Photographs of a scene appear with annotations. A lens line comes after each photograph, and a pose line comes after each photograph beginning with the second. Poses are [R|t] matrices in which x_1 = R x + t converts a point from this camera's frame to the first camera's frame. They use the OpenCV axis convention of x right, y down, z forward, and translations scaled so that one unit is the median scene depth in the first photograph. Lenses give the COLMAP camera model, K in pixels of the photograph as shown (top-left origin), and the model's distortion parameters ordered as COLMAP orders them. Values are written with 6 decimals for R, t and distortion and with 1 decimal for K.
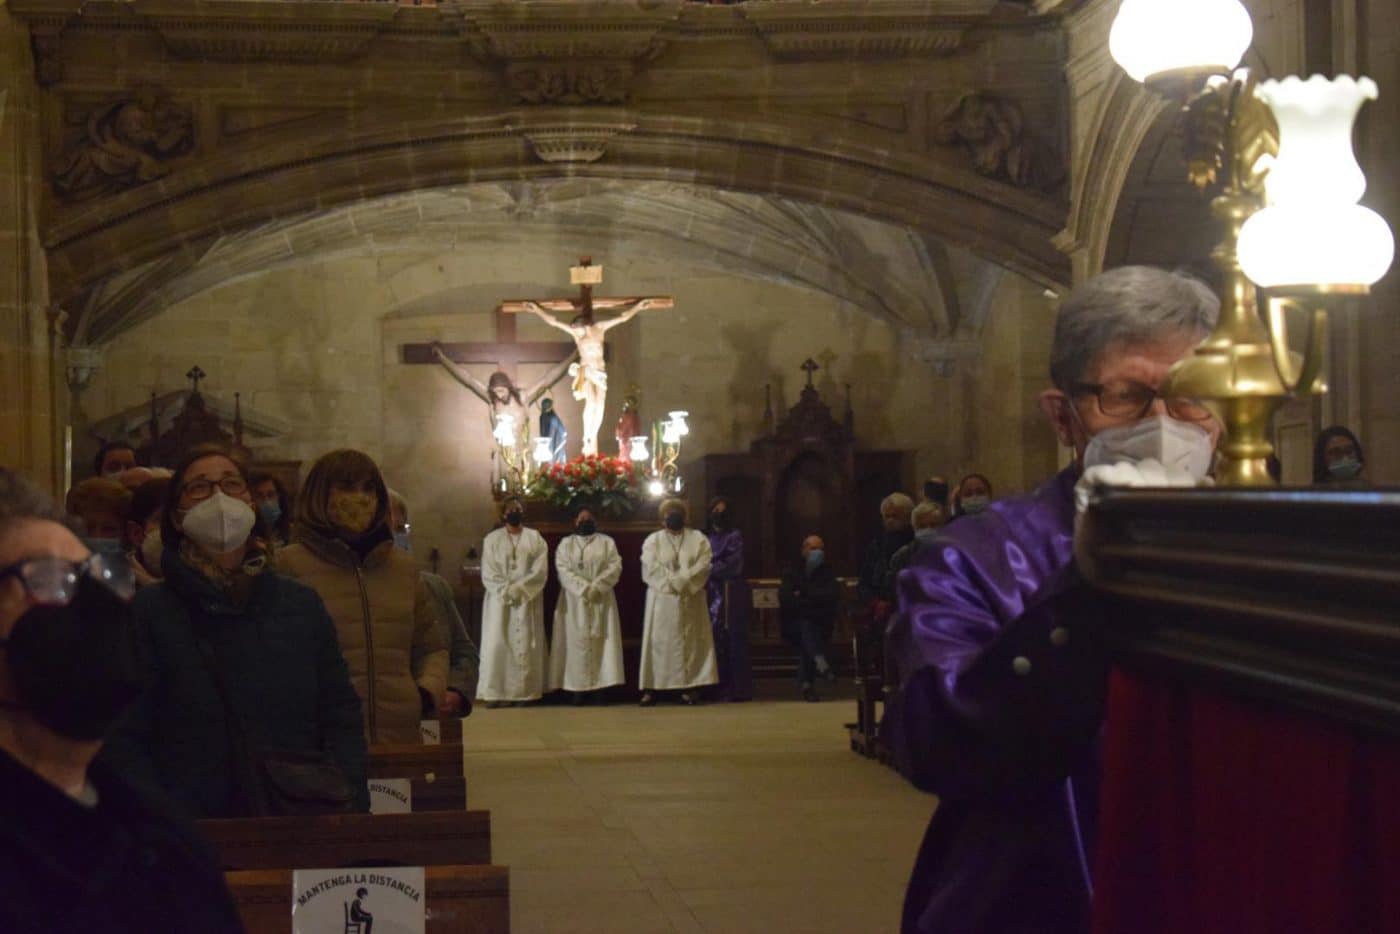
lens RADIAL K [[3154.1, 0, 700.1], [0, 3154.1, 453.6], [0, 0, 1]] dist [0.034223, 0.000000]
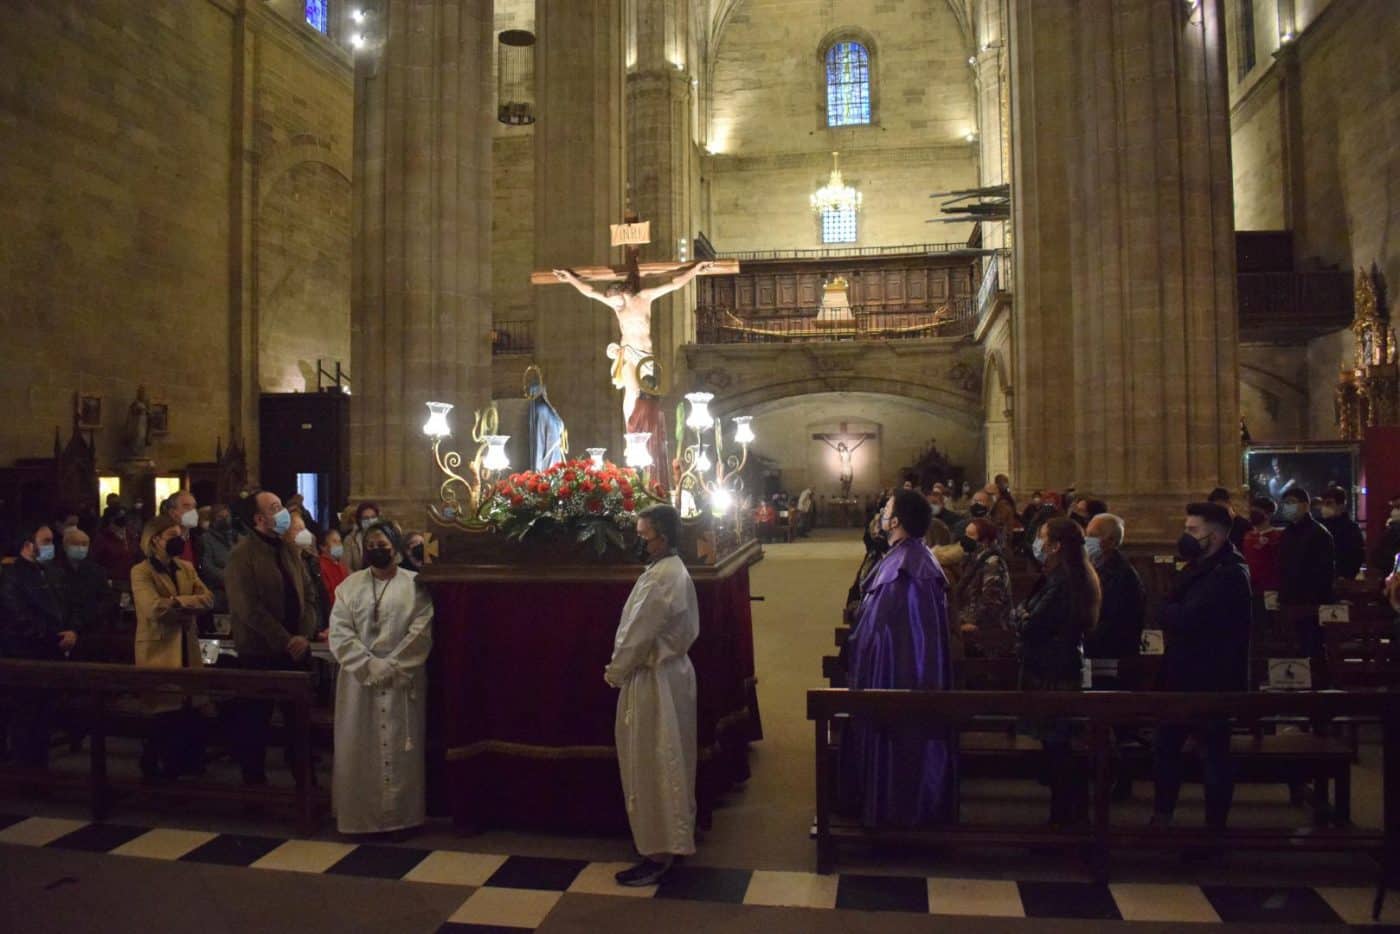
lens RADIAL K [[1088.2, 0, 691.5], [0, 1088.2, 463.4], [0, 0, 1]] dist [-0.097801, 0.016136]
pose [[0.960327, 0.001897, -0.278869, 0.135826], [0.001147, 0.999942, 0.010755, -0.020943], [0.278873, -0.010649, 0.960269, -0.187758]]
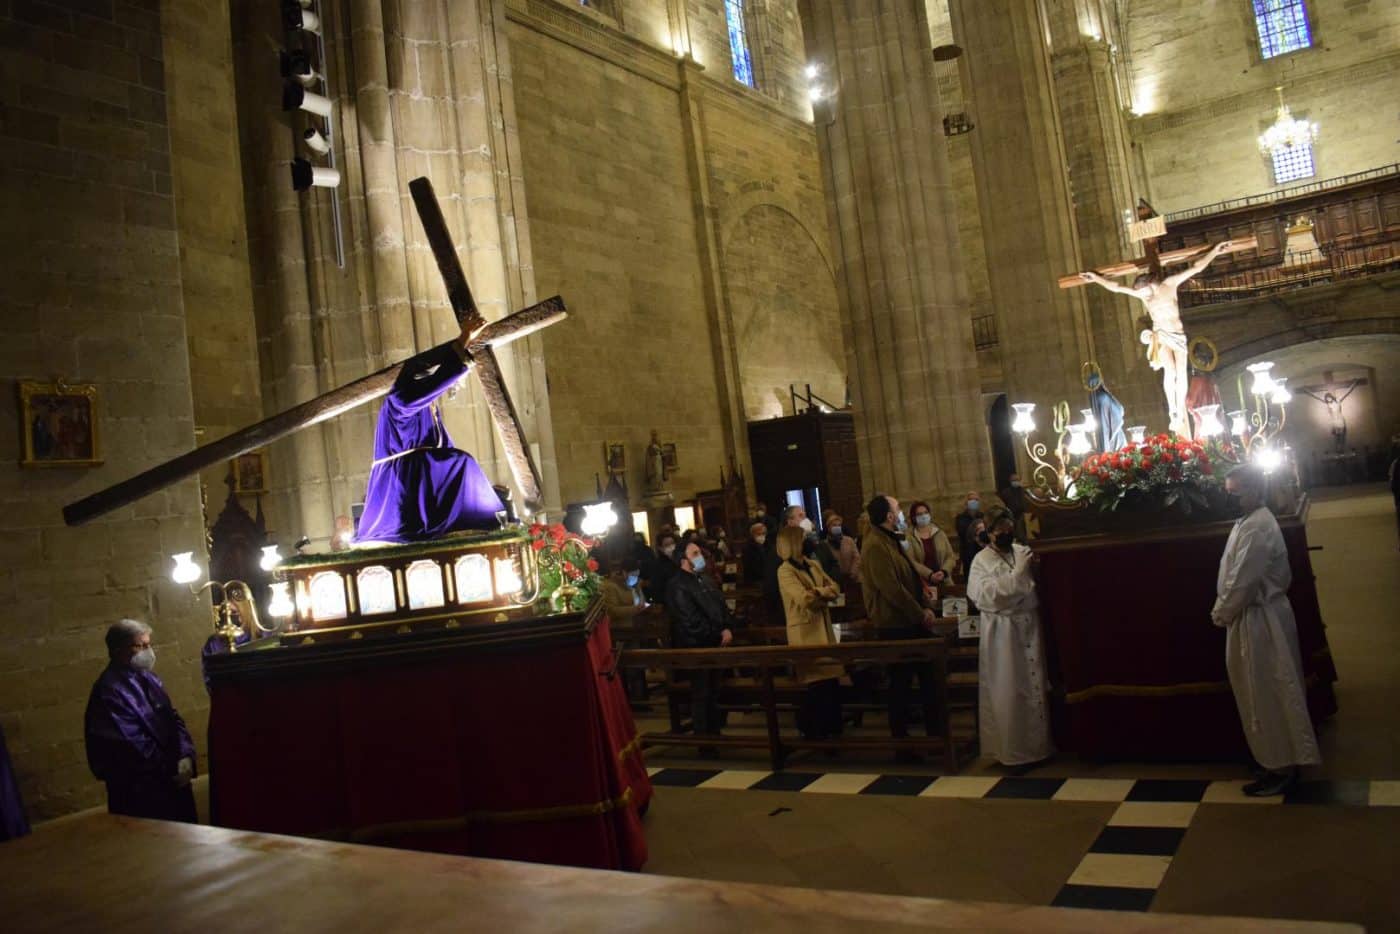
lens RADIAL K [[1088.2, 0, 691.2], [0, 1088.2, 462.0], [0, 0, 1]] dist [-0.097801, 0.016136]
pose [[0.769658, -0.108224, -0.629216, 0.125299], [0.124239, 0.992077, -0.018667, -0.022114], [0.626251, -0.063806, 0.777006, -0.245521]]
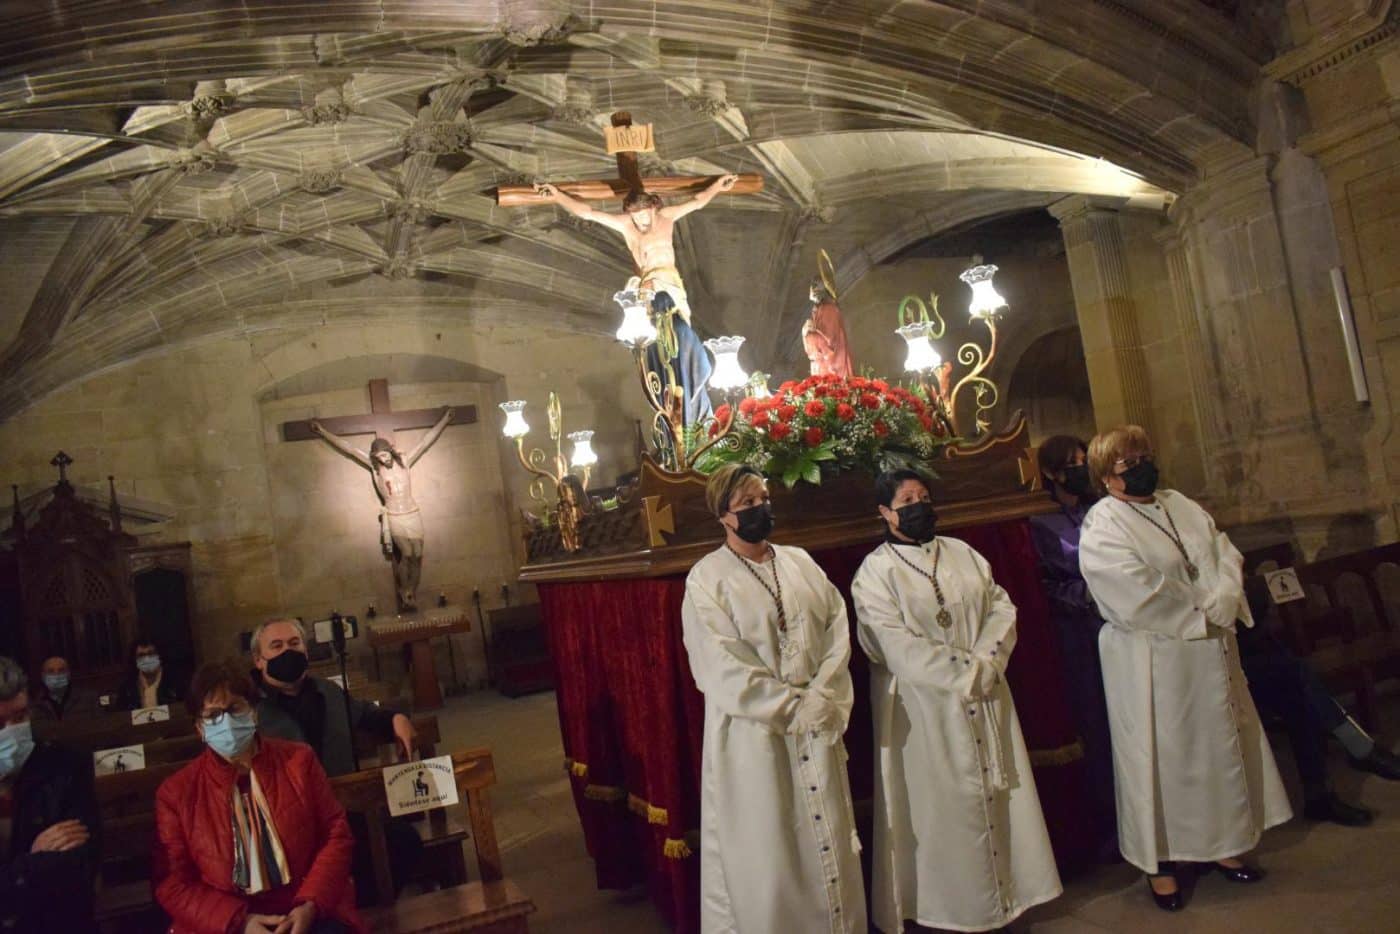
lens RADIAL K [[1088.2, 0, 698.4], [0, 1088.2, 458.4], [0, 0, 1]] dist [-0.097801, 0.016136]
pose [[0.947819, -0.104915, 0.301053, -0.093850], [0.126583, 0.990521, -0.053335, 0.017929], [-0.292603, 0.088660, 0.952115, 0.811482]]
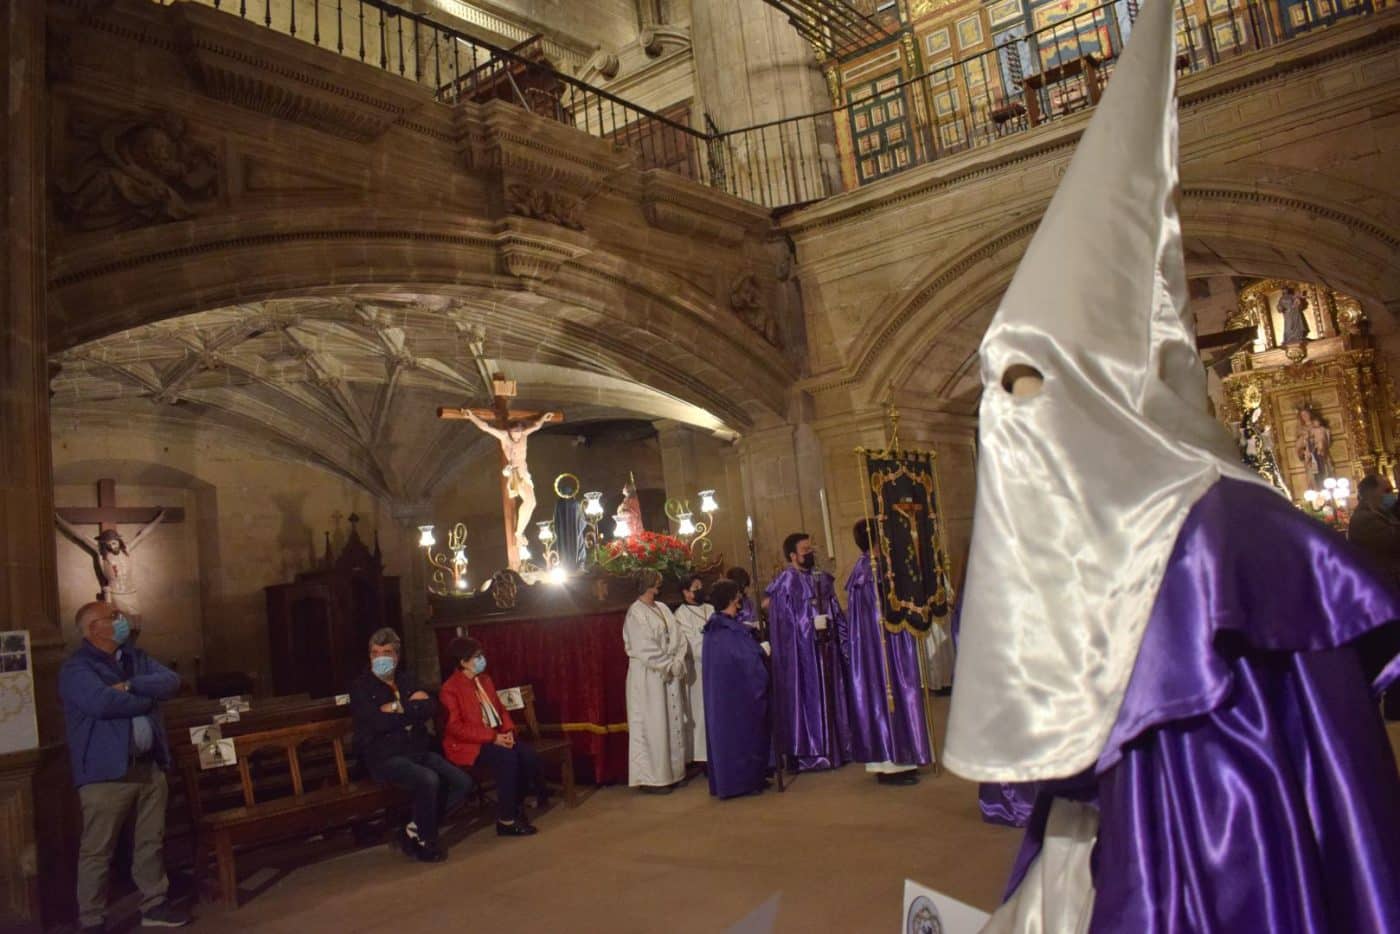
lens RADIAL K [[1088.2, 0, 697.2], [0, 1088.2, 462.9], [0, 0, 1]] dist [-0.097801, 0.016136]
pose [[0.692579, 0.022611, 0.720987, -0.269845], [0.082030, 0.990556, -0.109863, 0.017988], [-0.716662, 0.135232, 0.684184, 0.698089]]
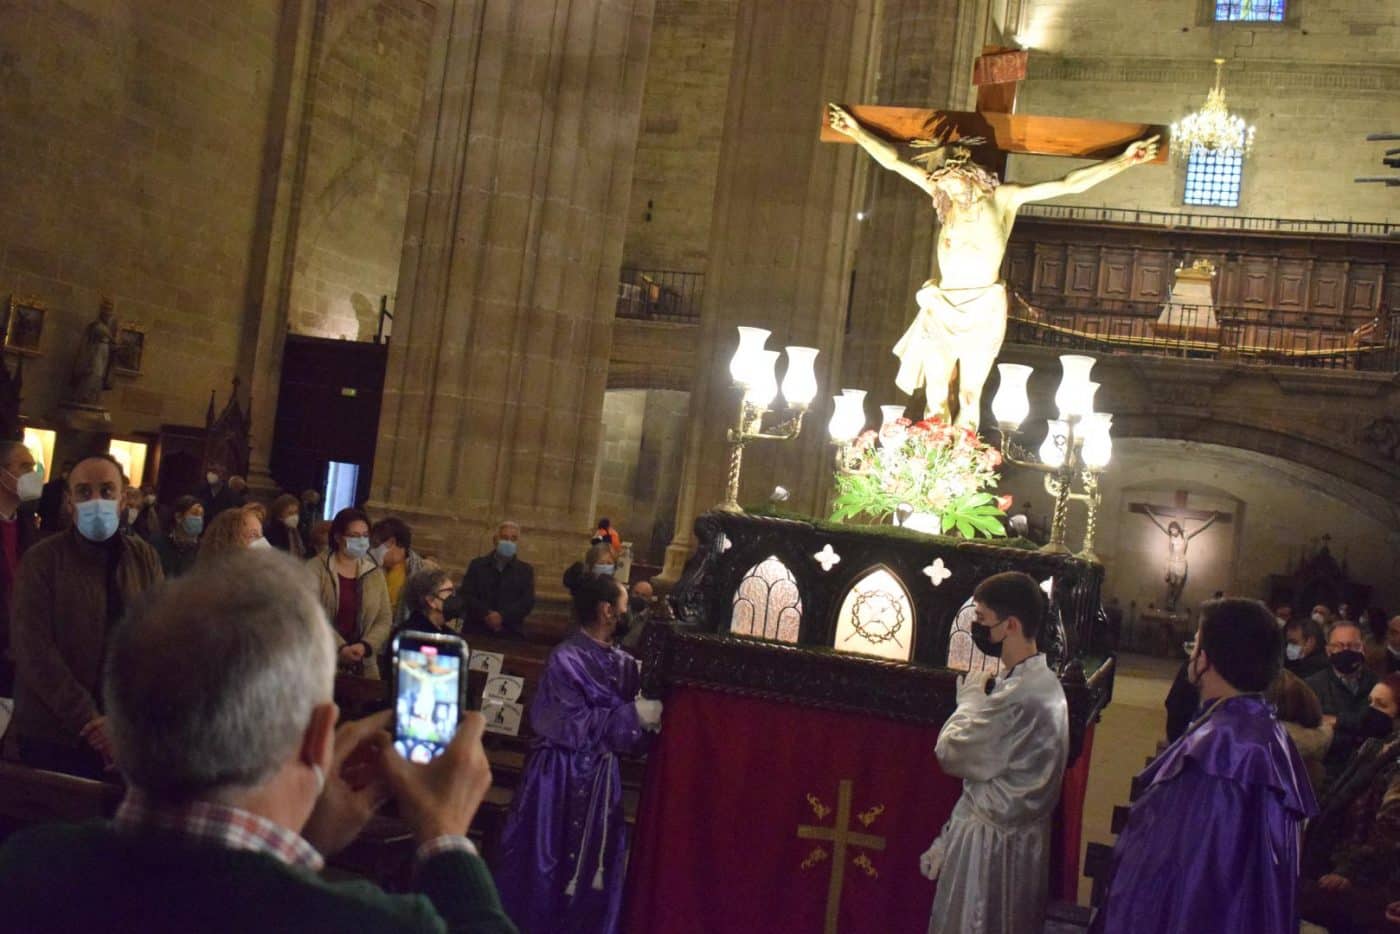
lens RADIAL K [[1635.4, 0, 694.3], [0, 1635.4, 461.0], [0, 0, 1]] dist [-0.056770, 0.000000]
pose [[0.898767, 0.108475, -0.424795, 0.135146], [-0.124724, 0.992136, -0.010535, -0.018806], [0.420311, 0.062451, 0.905228, -0.144056]]
